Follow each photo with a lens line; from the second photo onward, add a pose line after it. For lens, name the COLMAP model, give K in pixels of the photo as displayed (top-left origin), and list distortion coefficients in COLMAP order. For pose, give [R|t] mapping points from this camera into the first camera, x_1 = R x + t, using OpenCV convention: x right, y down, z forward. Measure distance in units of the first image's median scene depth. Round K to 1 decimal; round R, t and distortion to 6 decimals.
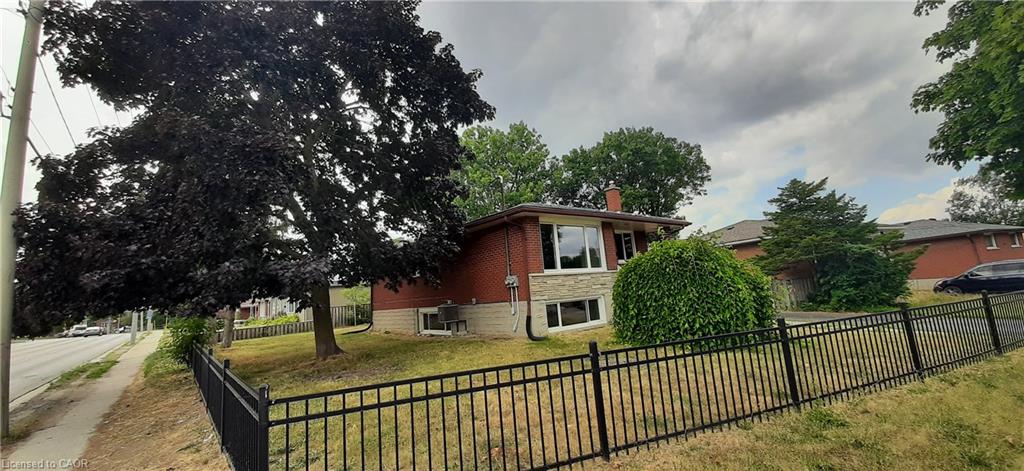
lens RADIAL K [[402.3, 0, 512.4], [0, 402.3, 228.3], [0, 0, 1]] dist [0.010741, -0.010458]
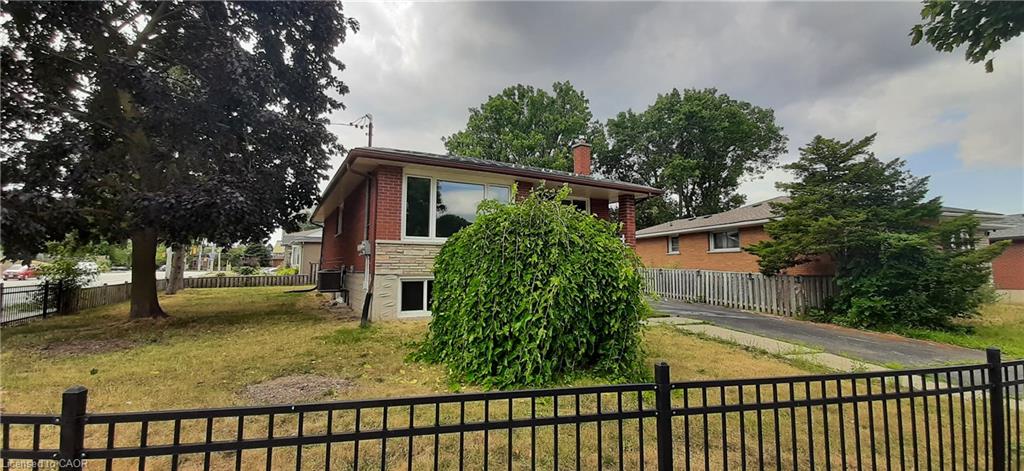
lens RADIAL K [[402.3, 0, 508.4], [0, 402.3, 228.9], [0, 0, 1]] dist [0.010741, -0.010458]
pose [[0.982975, 0.067742, -0.170797, 0.336938], [-0.054528, 0.995229, 0.080906, 0.013276], [0.175463, -0.070216, 0.981979, 0.233525]]
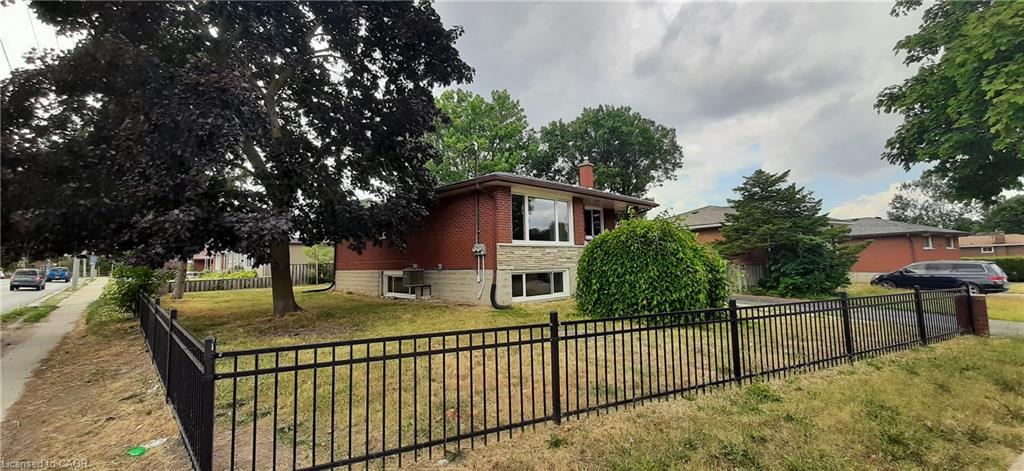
lens RADIAL K [[402.3, 0, 513.3], [0, 402.3, 229.1], [0, 0, 1]] dist [0.010741, -0.010458]
pose [[0.994673, 0.068704, 0.076847, 0.001785], [-0.074295, 0.994603, 0.072428, 0.002756], [-0.071456, -0.077751, 0.994409, 0.004752]]
